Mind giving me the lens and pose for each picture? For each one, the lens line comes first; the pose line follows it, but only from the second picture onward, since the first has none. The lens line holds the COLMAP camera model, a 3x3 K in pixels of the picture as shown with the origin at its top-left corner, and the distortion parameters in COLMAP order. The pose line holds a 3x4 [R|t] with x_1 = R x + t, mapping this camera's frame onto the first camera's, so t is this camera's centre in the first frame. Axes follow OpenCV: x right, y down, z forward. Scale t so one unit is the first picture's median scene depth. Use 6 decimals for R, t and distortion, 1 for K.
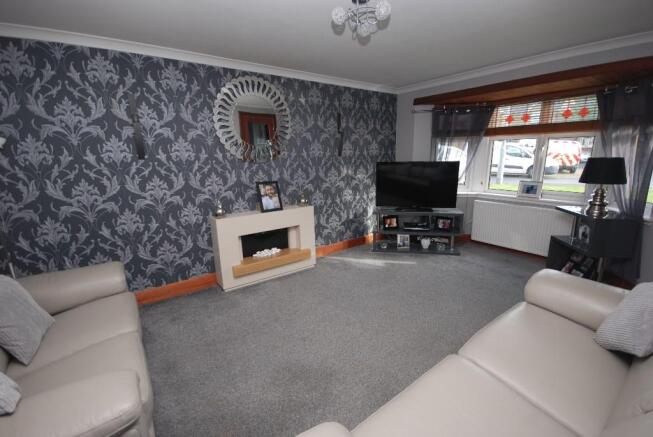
lens RADIAL K [[286.3, 0, 324.7], [0, 286.3, 218.8], [0, 0, 1]] dist [-0.002754, -0.001582]
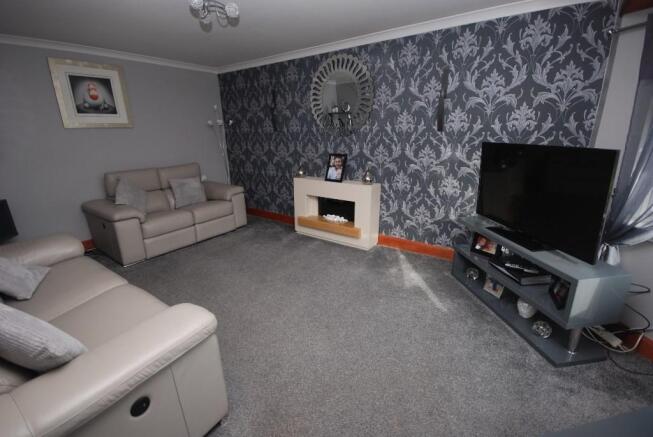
lens RADIAL K [[286.3, 0, 324.5], [0, 286.3, 219.4], [0, 0, 1]] dist [-0.002754, -0.001582]
pose [[0.313970, 0.297652, -0.901569, 0.747102], [-0.200072, 0.949006, 0.243638, -0.133234], [0.928113, 0.103884, 0.357511, 0.527397]]
